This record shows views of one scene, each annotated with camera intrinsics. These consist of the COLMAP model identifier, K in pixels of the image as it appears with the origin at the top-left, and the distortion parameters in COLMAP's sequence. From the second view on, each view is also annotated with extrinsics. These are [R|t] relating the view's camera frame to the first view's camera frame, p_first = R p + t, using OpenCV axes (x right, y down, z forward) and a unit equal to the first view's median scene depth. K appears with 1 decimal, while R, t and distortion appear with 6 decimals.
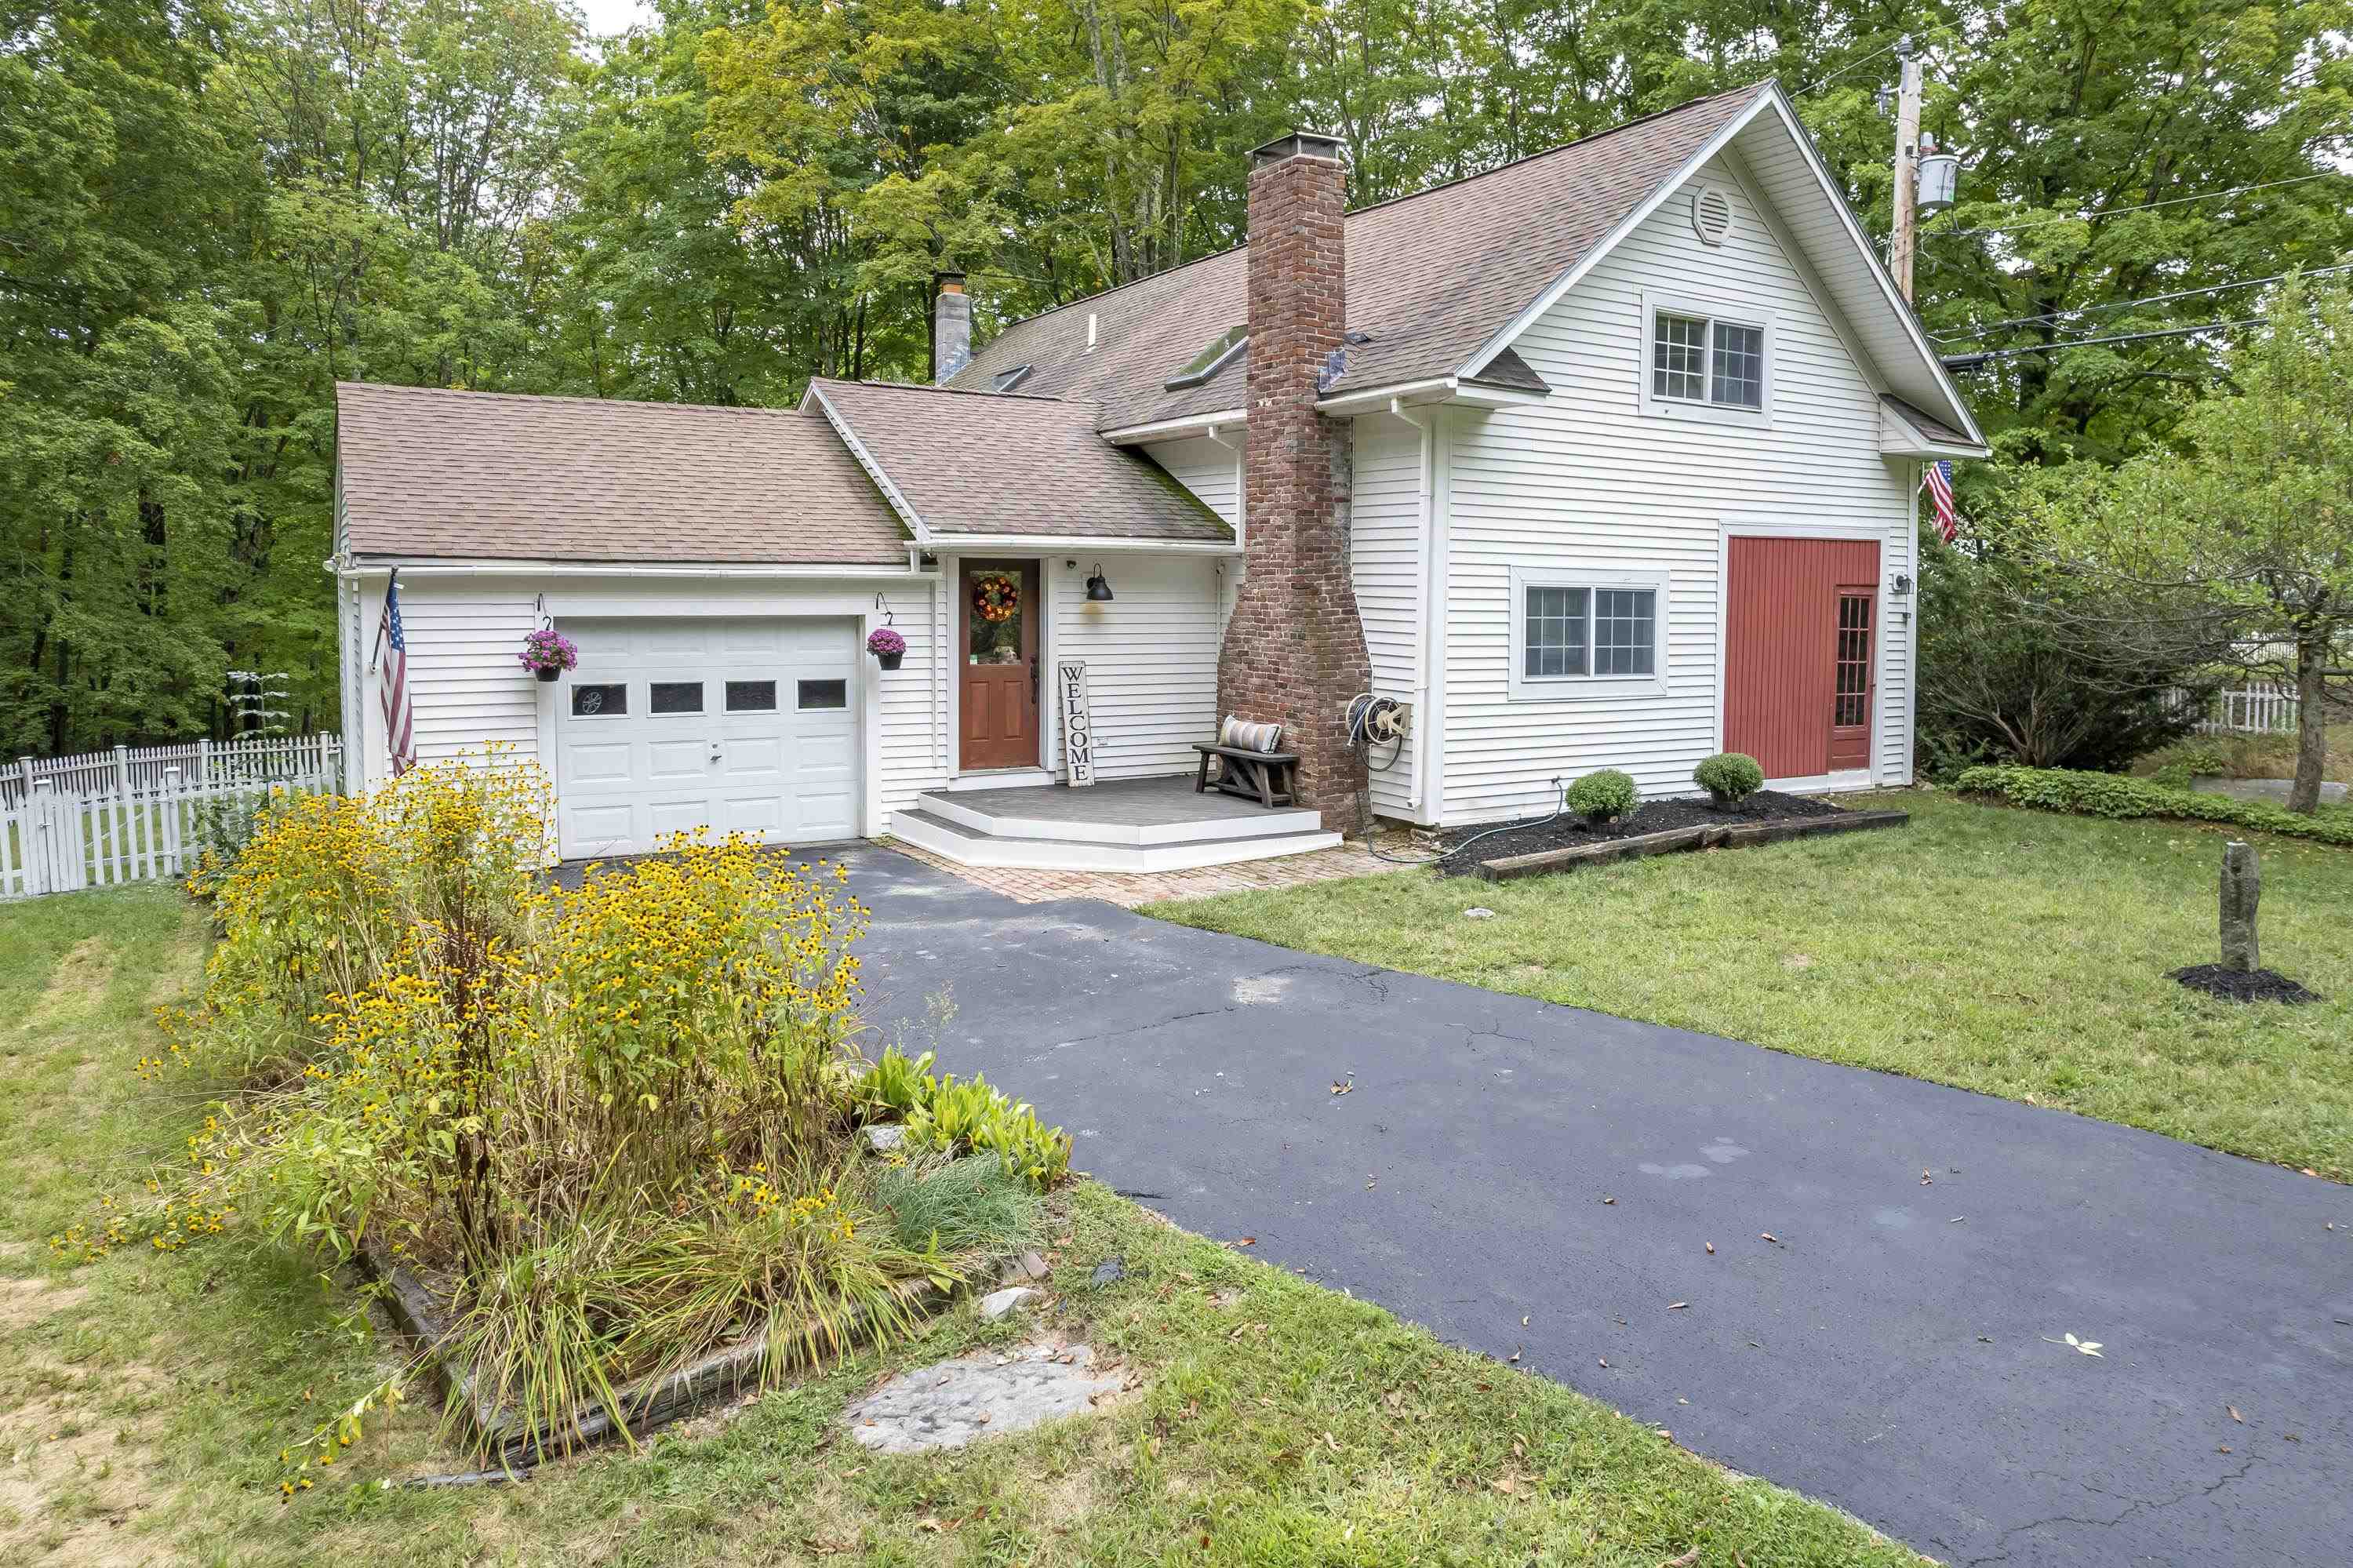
lens RADIAL K [[1606.1, 0, 1176.5], [0, 1606.1, 784.0], [0, 0, 1]] dist [-0.082854, -0.001796]
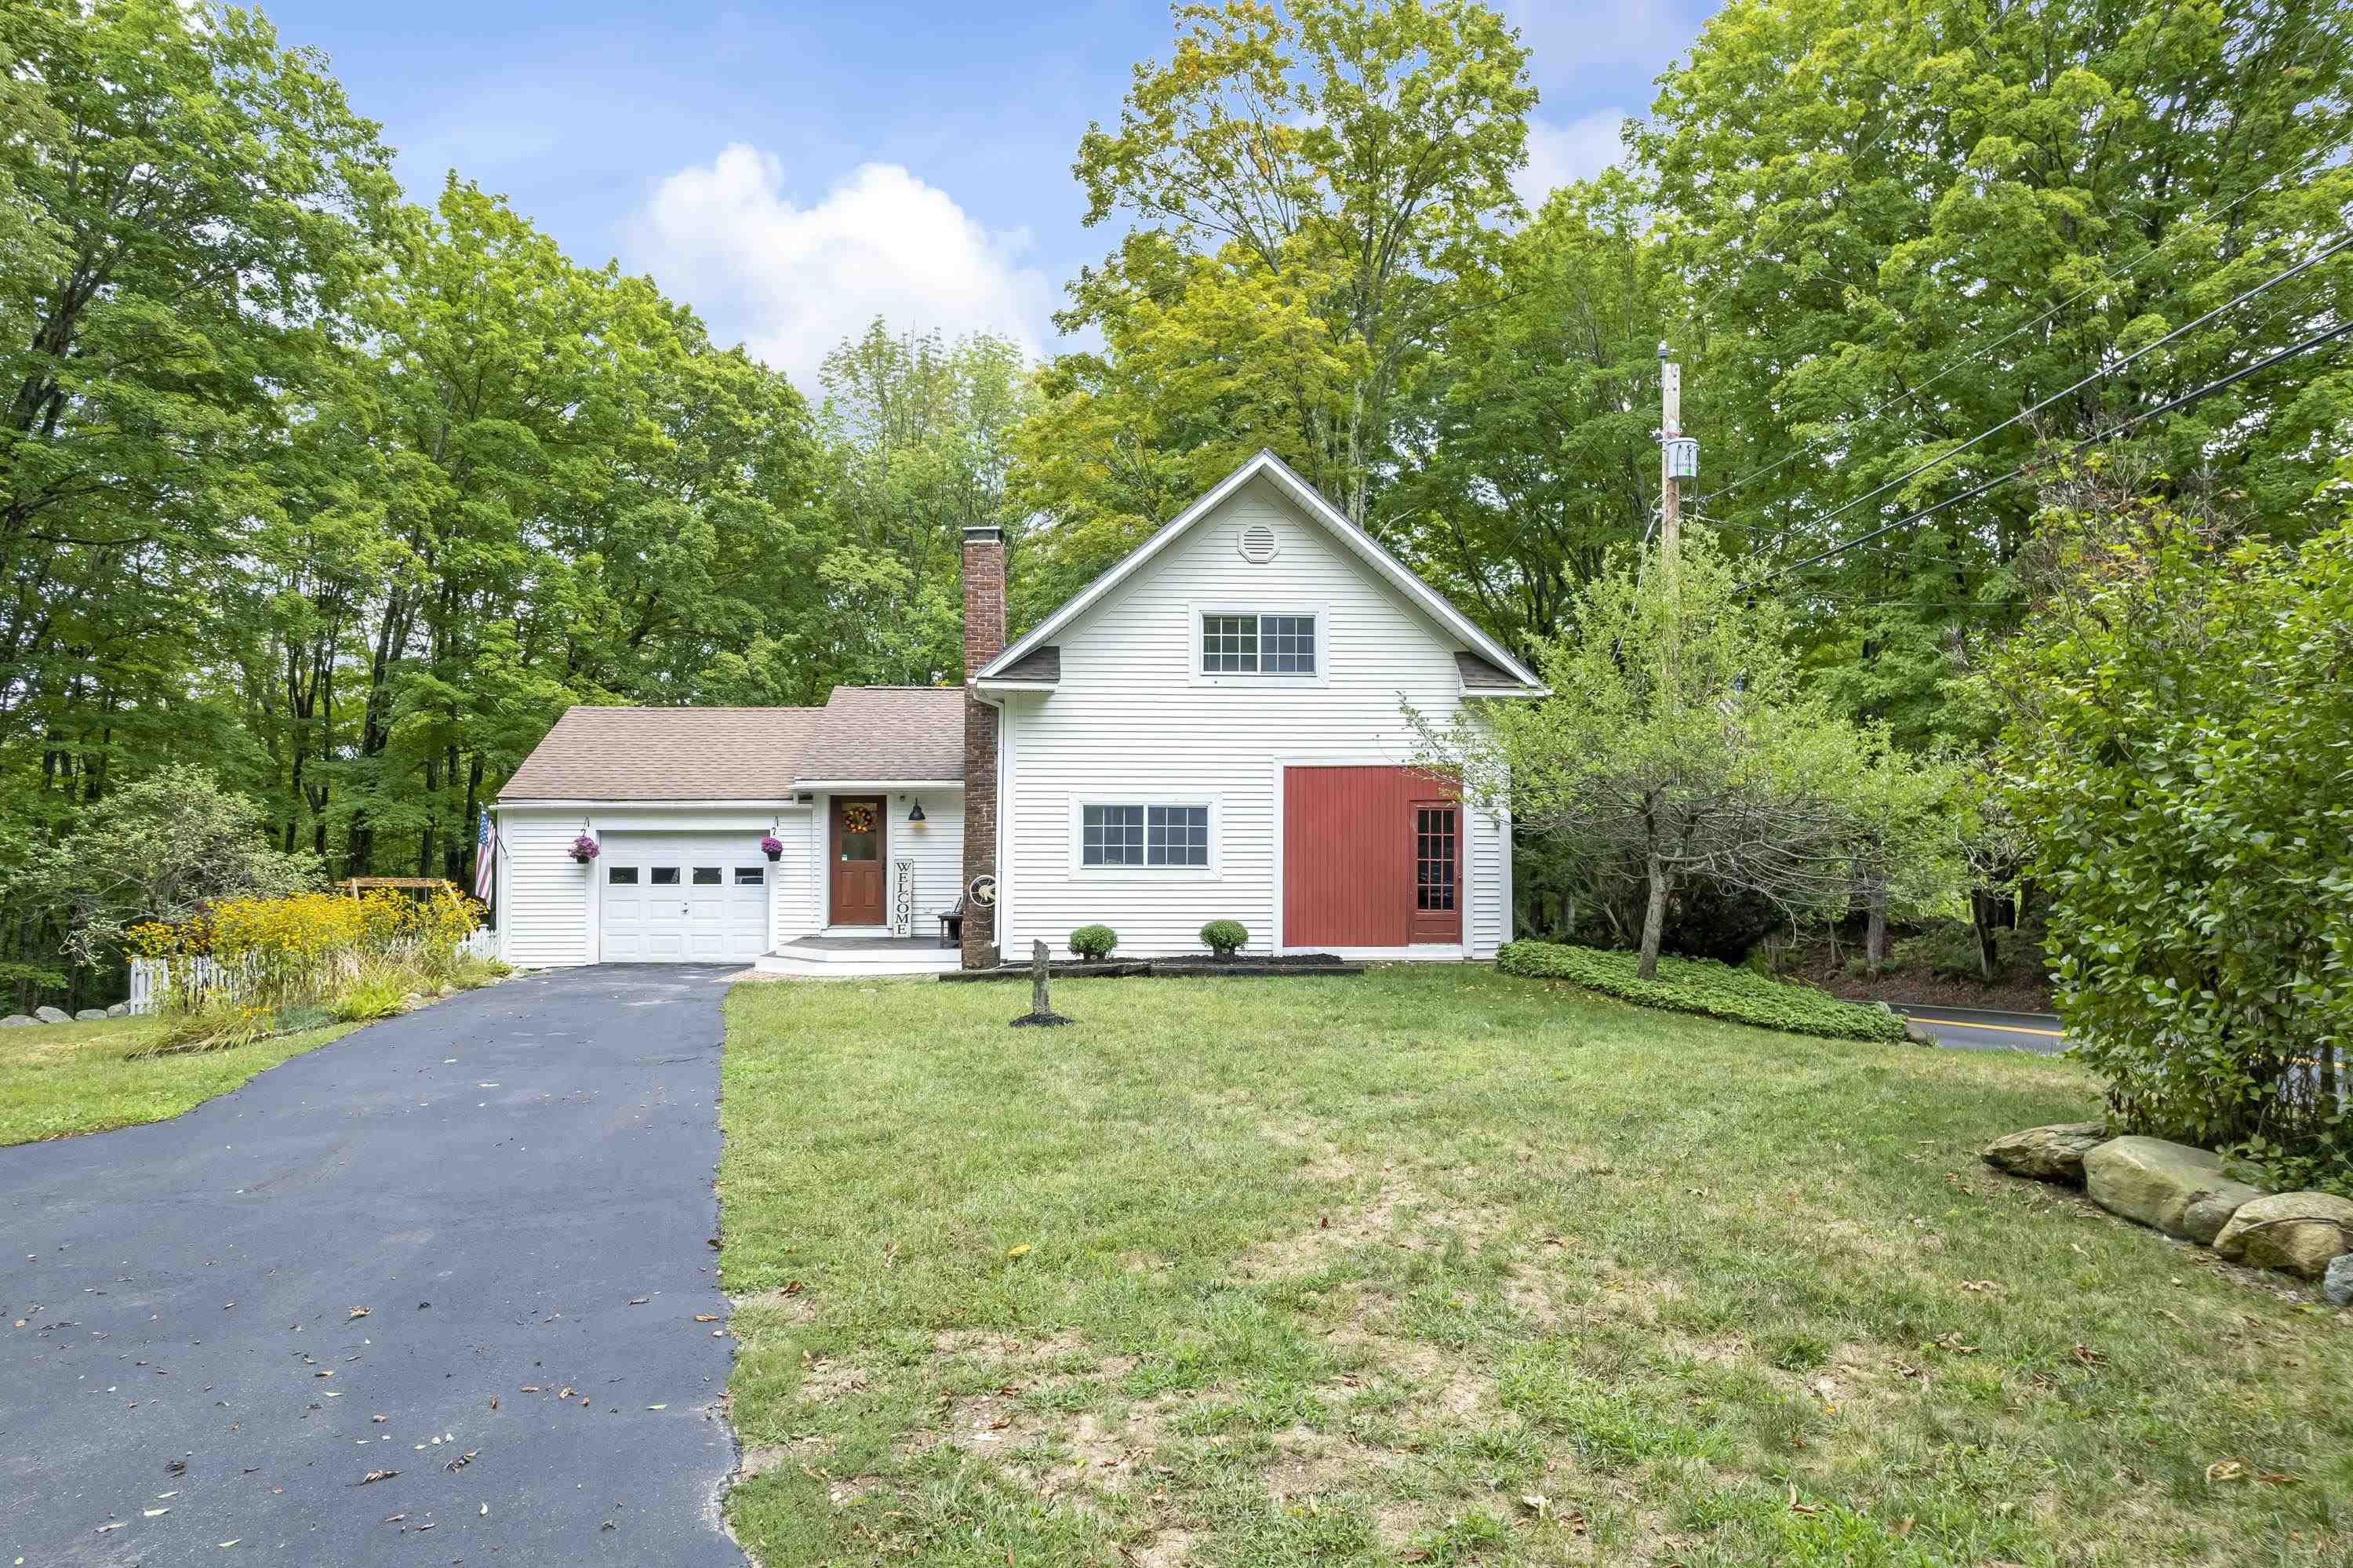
lens RADIAL K [[1622.4, 0, 1189.5], [0, 1622.4, 858.9], [0, 0, 1]] dist [-0.046570, -0.001184]
pose [[0.876940, -0.002656, -0.480593, 1.000281], [-0.050762, 0.993879, -0.098118, 0.069623], [0.477912, 0.110439, 0.871438, -0.274277]]
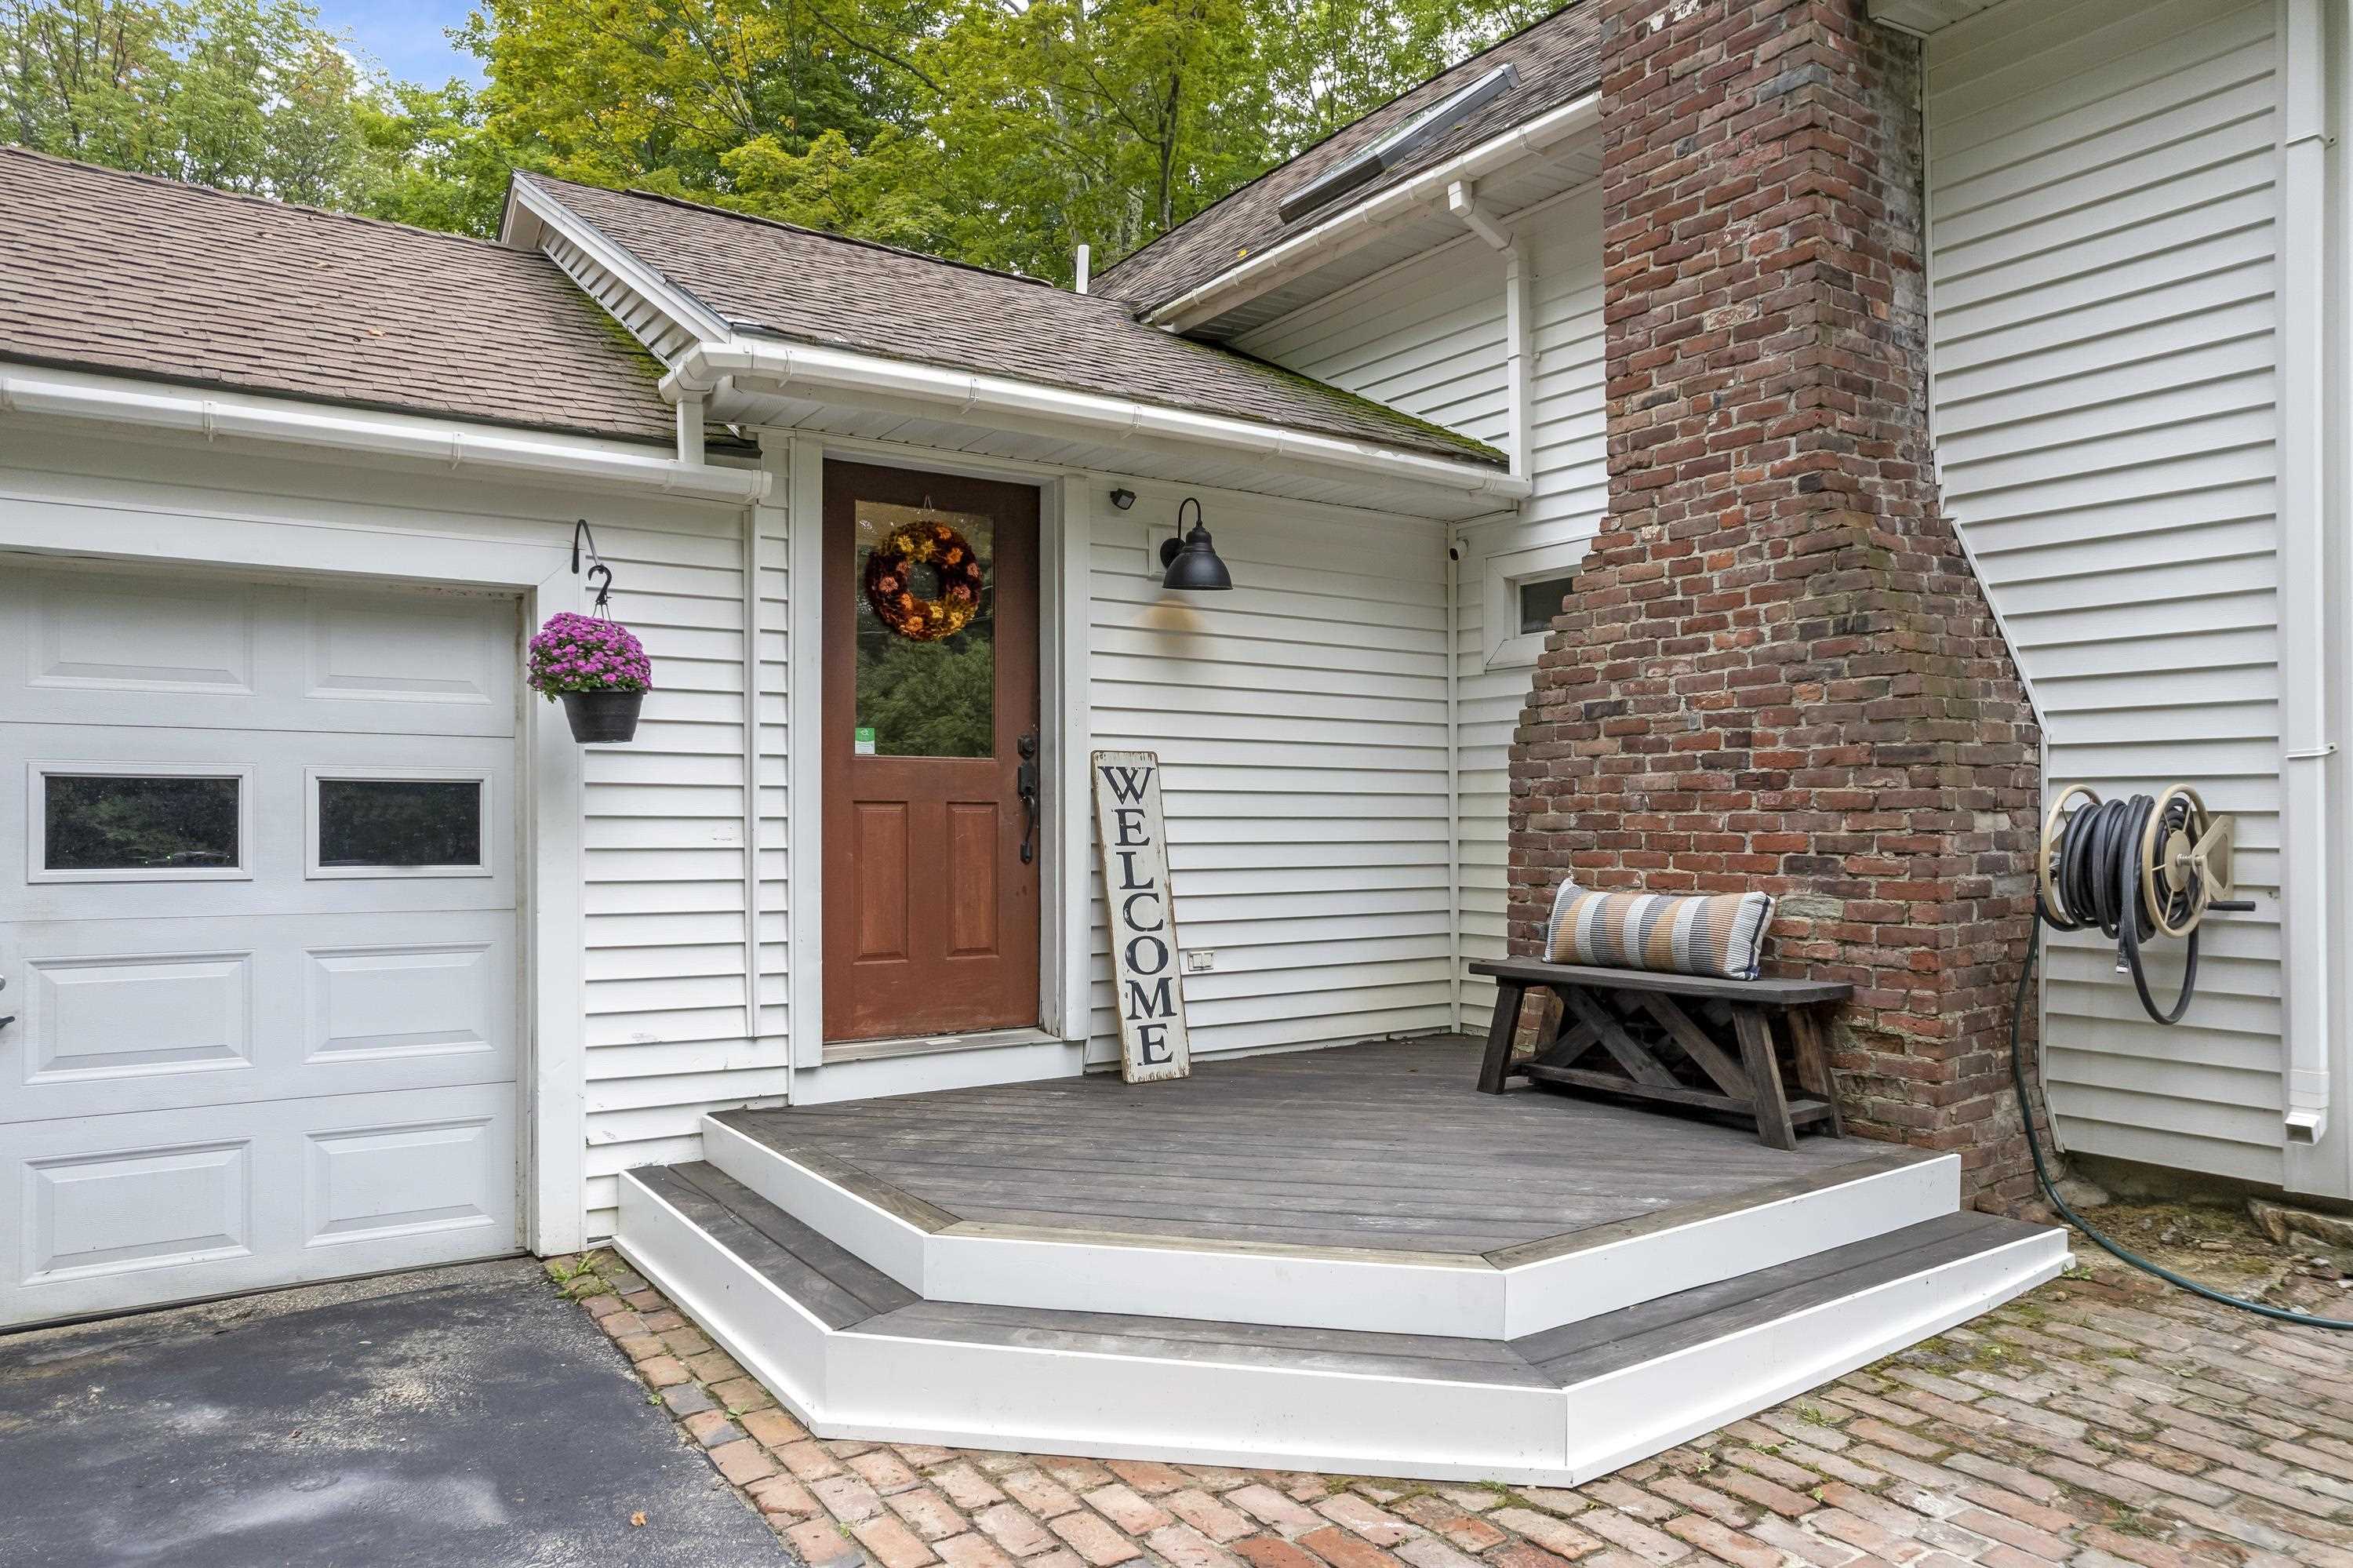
lens RADIAL K [[1622.4, 0, 1189.5], [0, 1622.4, 858.9], [0, 0, 1]] dist [-0.046570, -0.001184]
pose [[0.998171, -0.014479, 0.058693, -0.076733], [0.020503, 0.994432, -0.103368, -0.011081], [-0.056870, 0.104382, 0.992910, 0.648877]]
